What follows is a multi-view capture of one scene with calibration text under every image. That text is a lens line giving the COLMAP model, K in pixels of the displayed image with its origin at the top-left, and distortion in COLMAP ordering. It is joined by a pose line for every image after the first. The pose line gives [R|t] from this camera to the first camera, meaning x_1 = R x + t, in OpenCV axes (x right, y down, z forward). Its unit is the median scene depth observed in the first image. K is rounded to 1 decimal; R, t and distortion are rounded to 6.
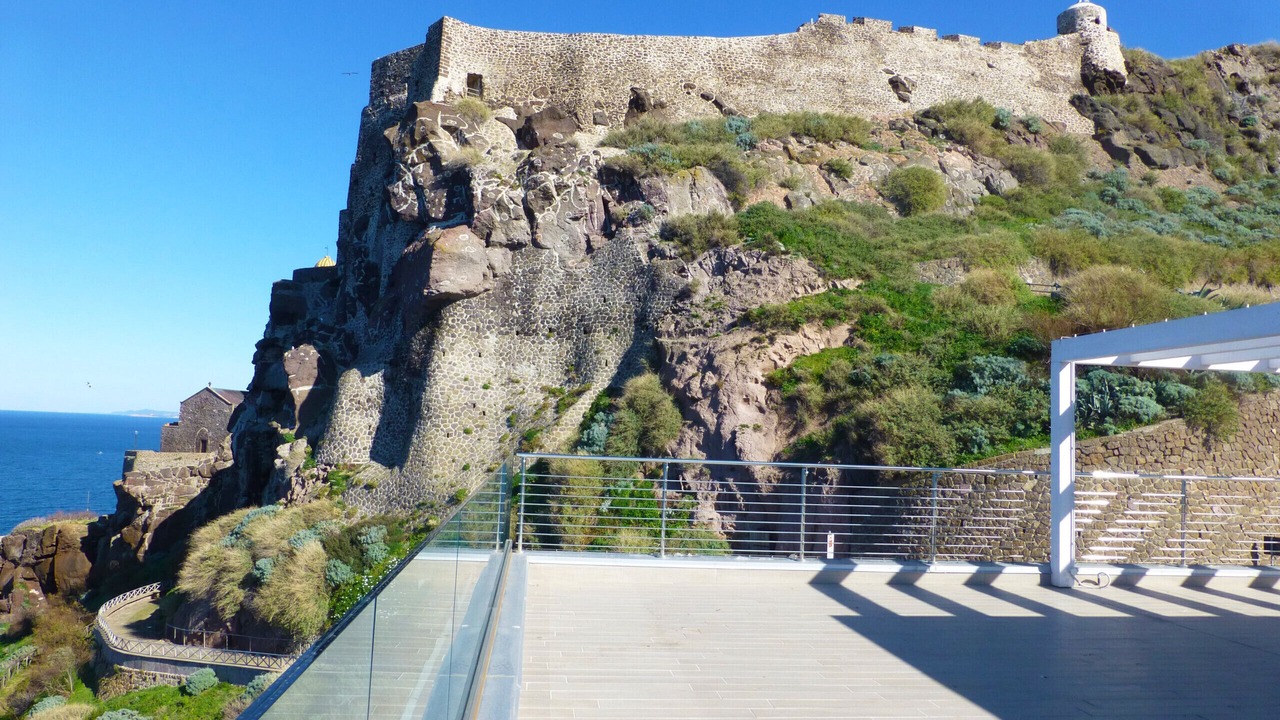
lens RADIAL K [[931.0, 0, 635.1], [0, 931.0, 361.1], [0, 0, 1]] dist [-0.021903, -0.003695]
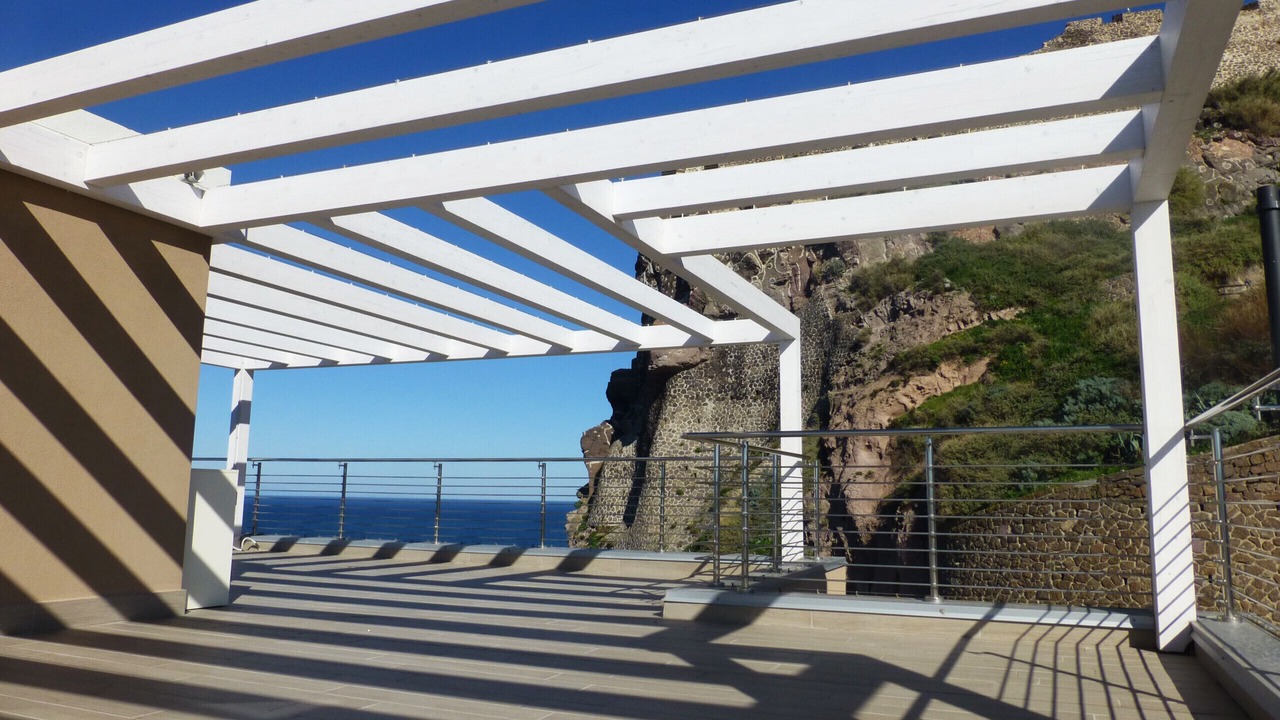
lens RADIAL K [[925.9, 0, 640.0], [0, 925.9, 360.0], [0, 0, 1]] dist [-0.023920, 0.001127]
pose [[0.867403, -0.100393, -0.487374, 0.312220], [0.057894, 0.993146, -0.101538, 0.028747], [0.494227, 0.059859, 0.867269, 0.037619]]
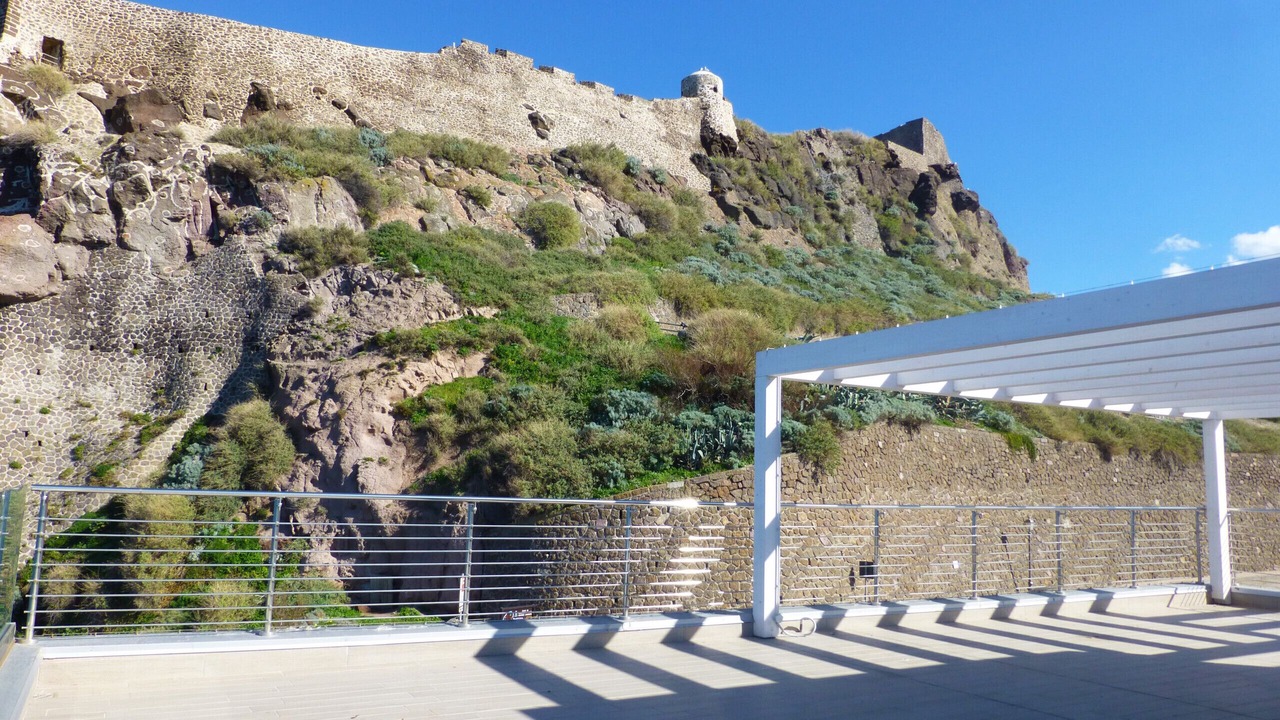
lens RADIAL K [[931.0, 0, 635.1], [0, 931.0, 361.1], [0, 0, 1]] dist [-0.021903, -0.003695]
pose [[0.920412, 0.042857, 0.388594, 0.000841], [-0.027404, 0.998601, -0.045225, 0.006045], [-0.389989, 0.030976, 0.920298, 0.049204]]
